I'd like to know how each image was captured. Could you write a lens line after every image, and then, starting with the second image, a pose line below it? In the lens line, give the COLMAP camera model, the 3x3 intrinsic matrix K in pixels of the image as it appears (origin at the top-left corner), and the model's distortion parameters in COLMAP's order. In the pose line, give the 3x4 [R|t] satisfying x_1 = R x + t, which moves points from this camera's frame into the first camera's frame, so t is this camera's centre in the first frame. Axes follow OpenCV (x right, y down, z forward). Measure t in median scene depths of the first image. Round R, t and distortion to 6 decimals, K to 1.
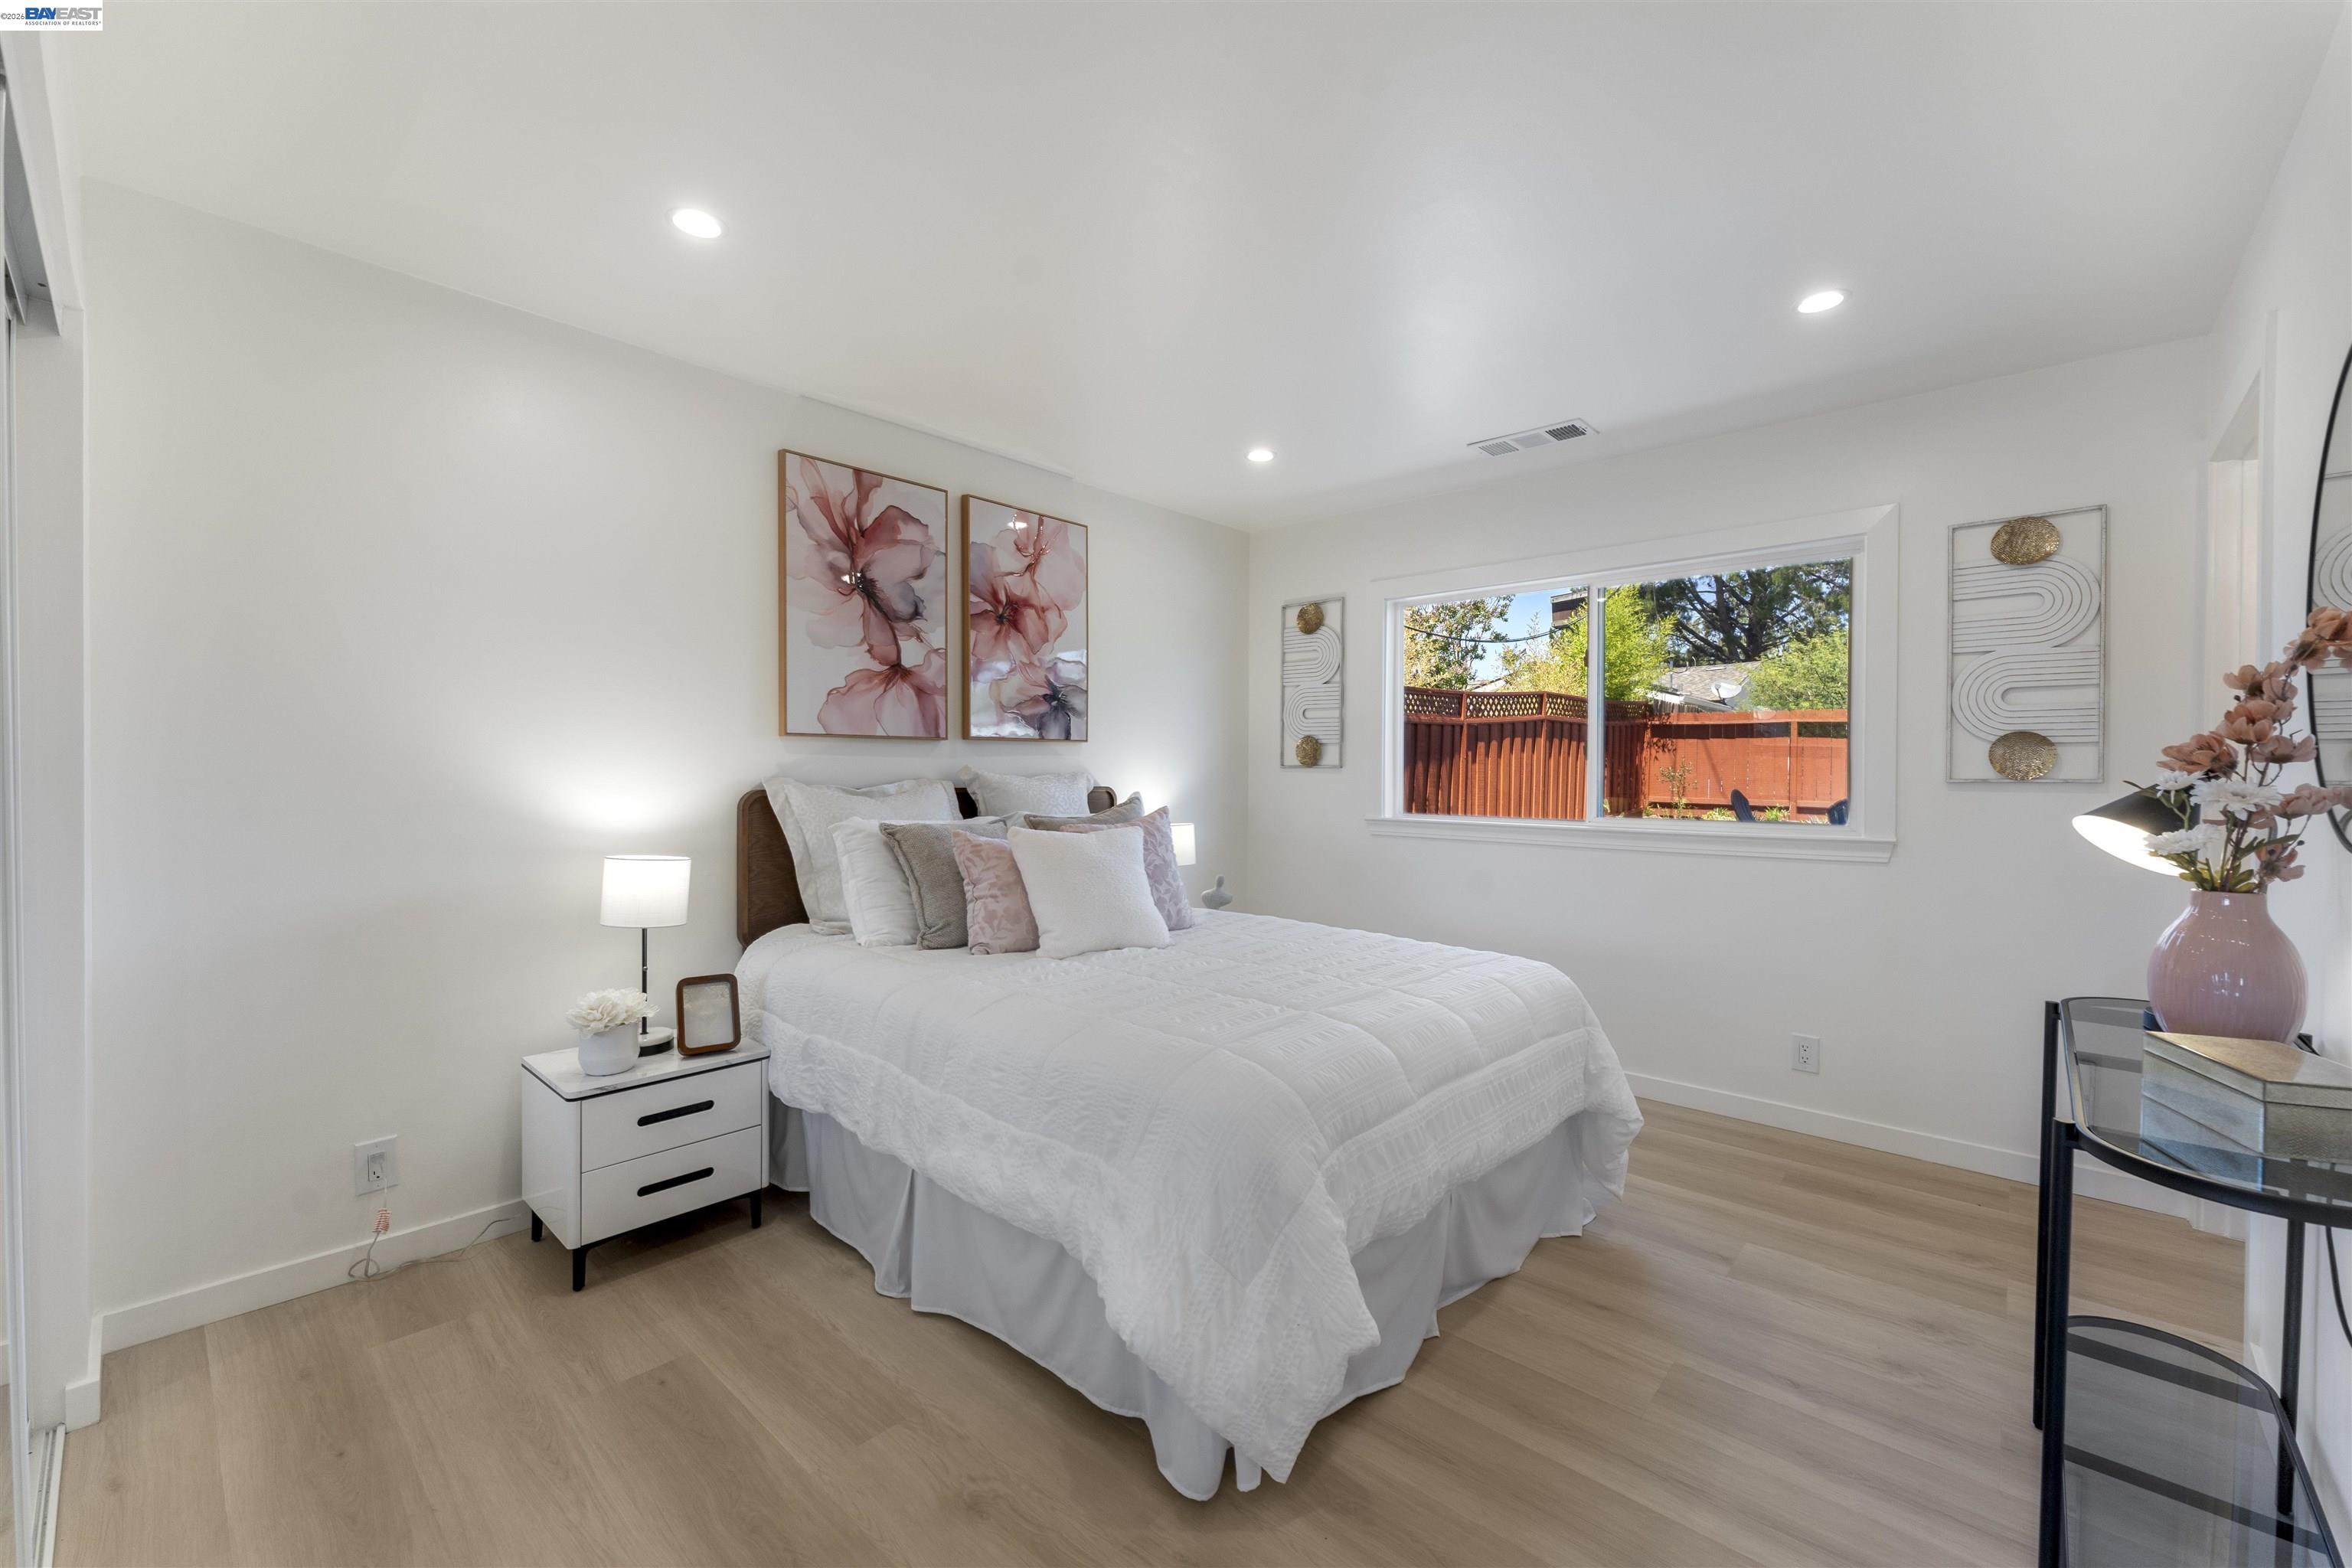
lens RADIAL K [[957.0, 0, 1209.2], [0, 957.0, 784.9], [0, 0, 1]] dist [0.016087, 0.000149]
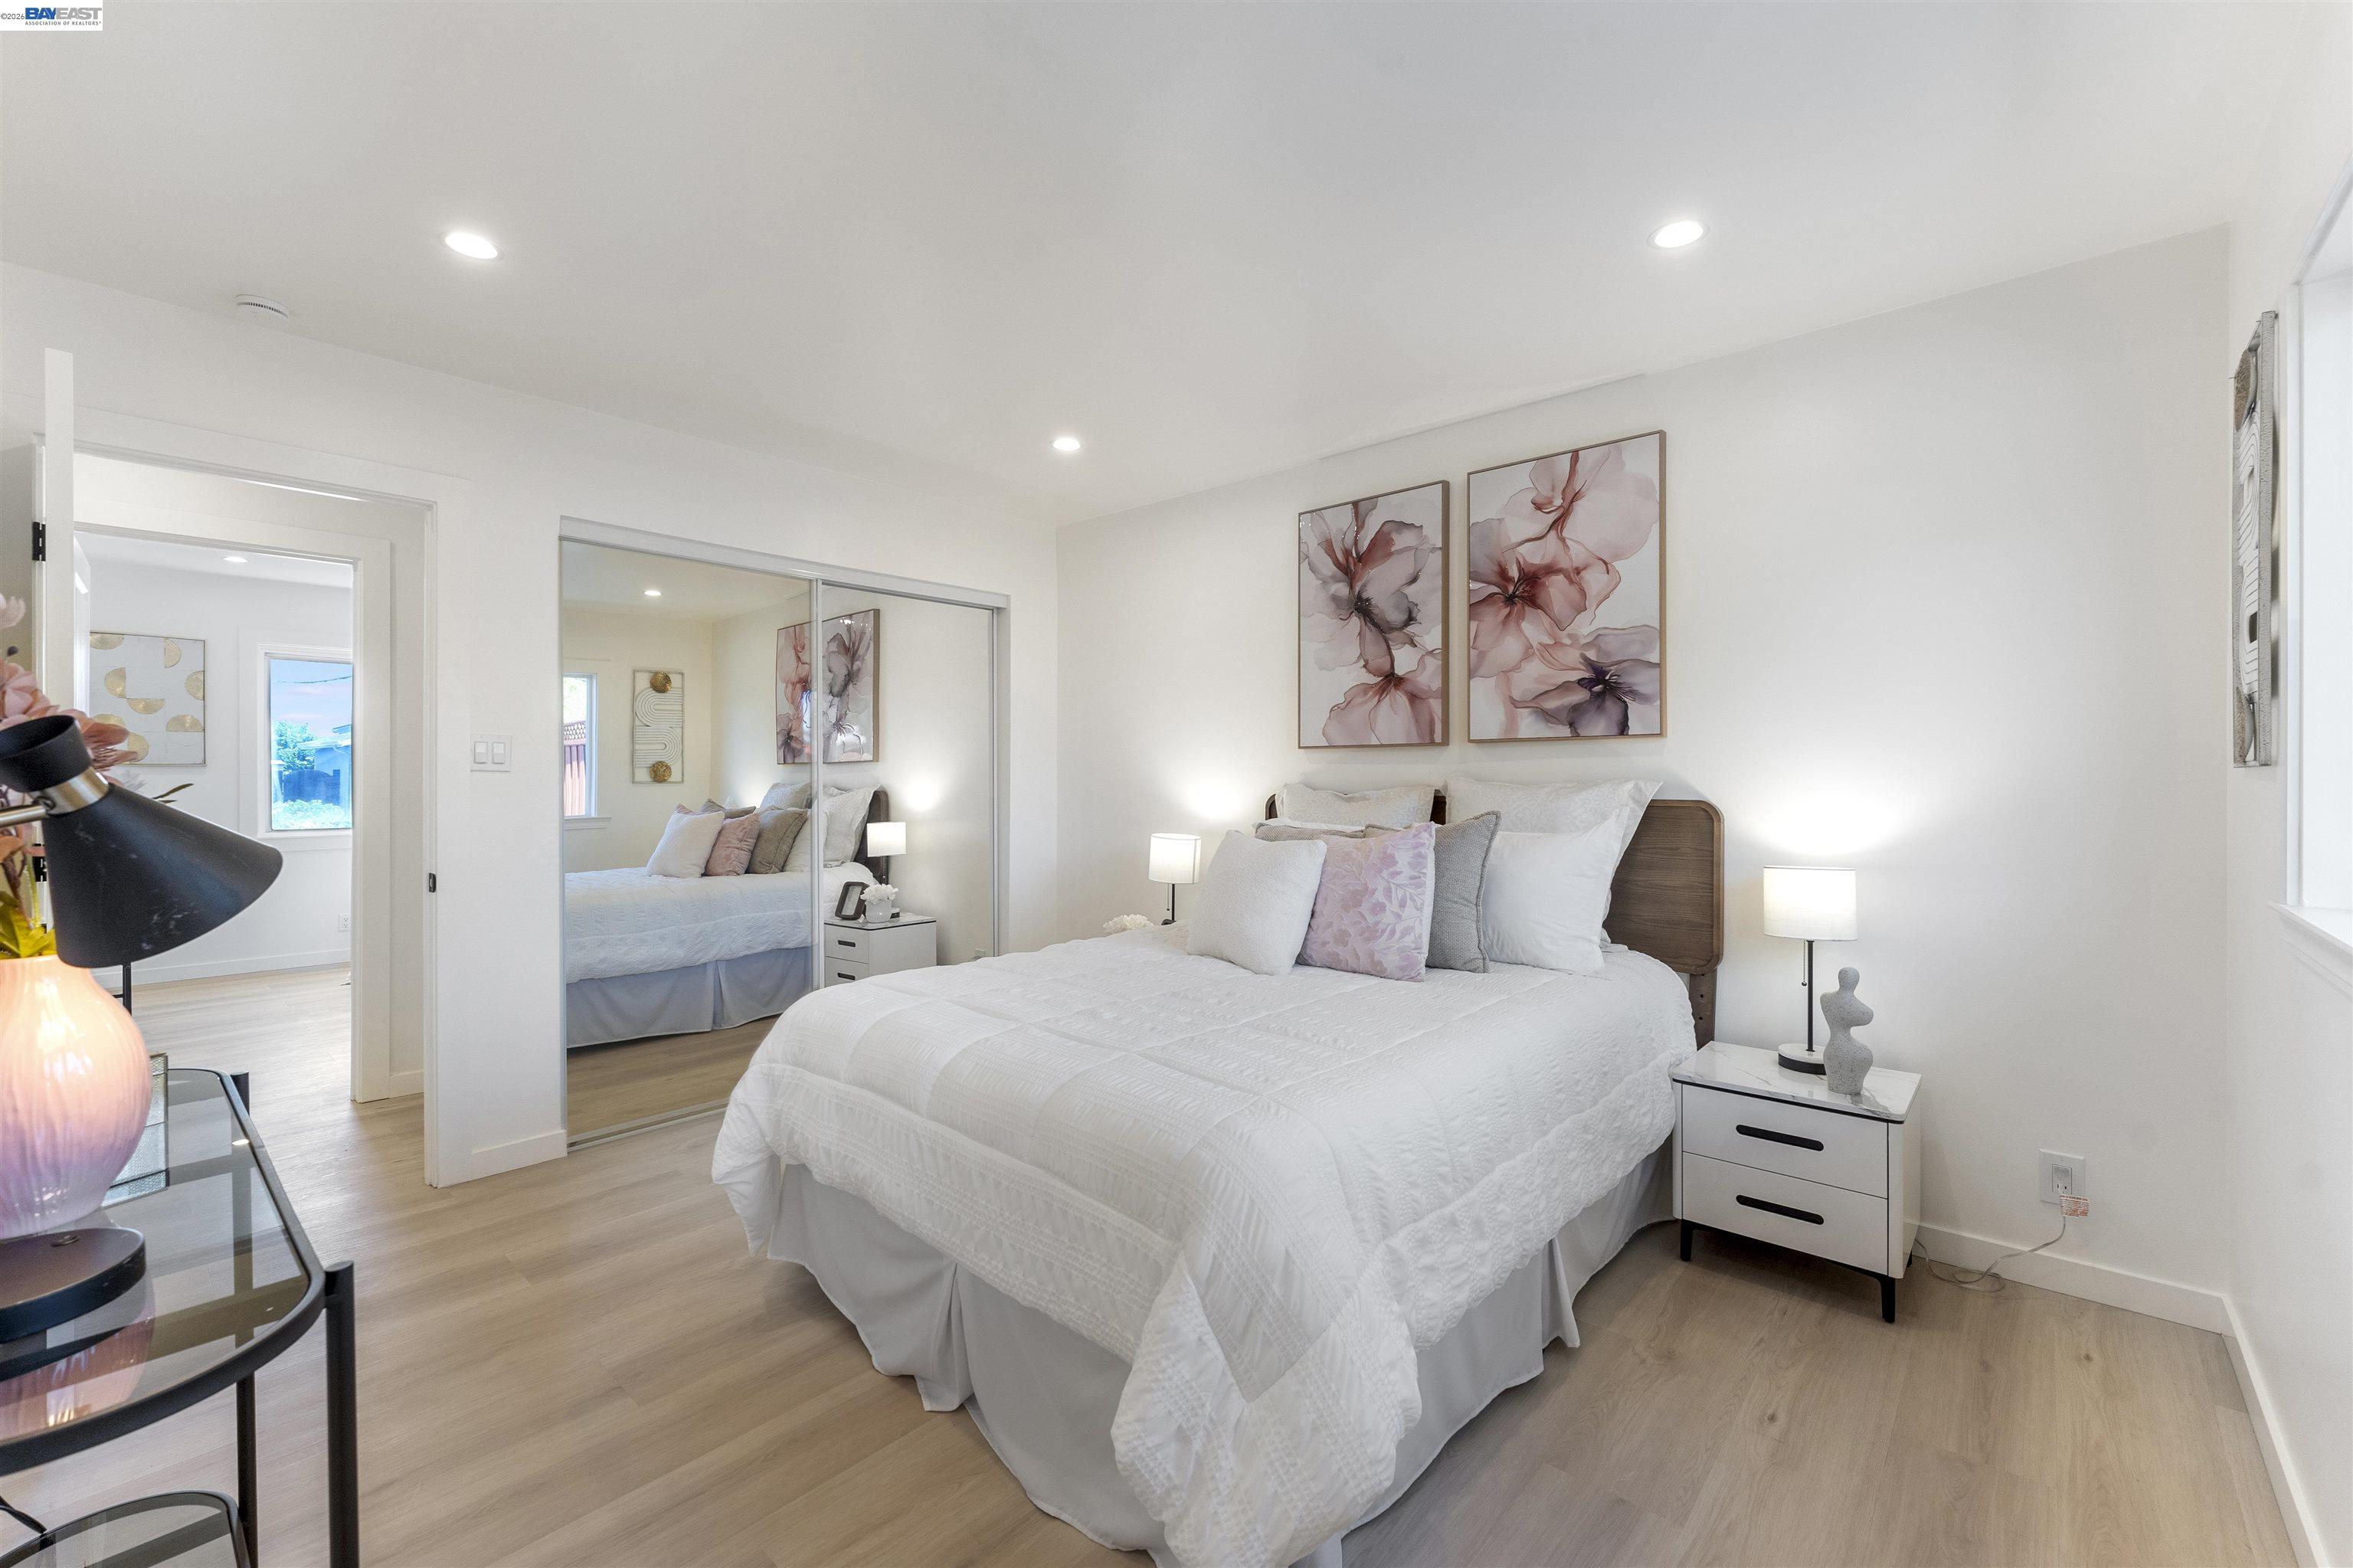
lens RADIAL K [[957.5, 0, 1209.7], [0, 957.5, 784.9], [0, 0, 1]] dist [0.016087, 0.000149]
pose [[0.014203, 0.010037, -0.999849, 0.692983], [-0.007533, 0.999922, 0.009931, -0.015439], [0.999871, 0.007391, 0.014278, 0.785823]]
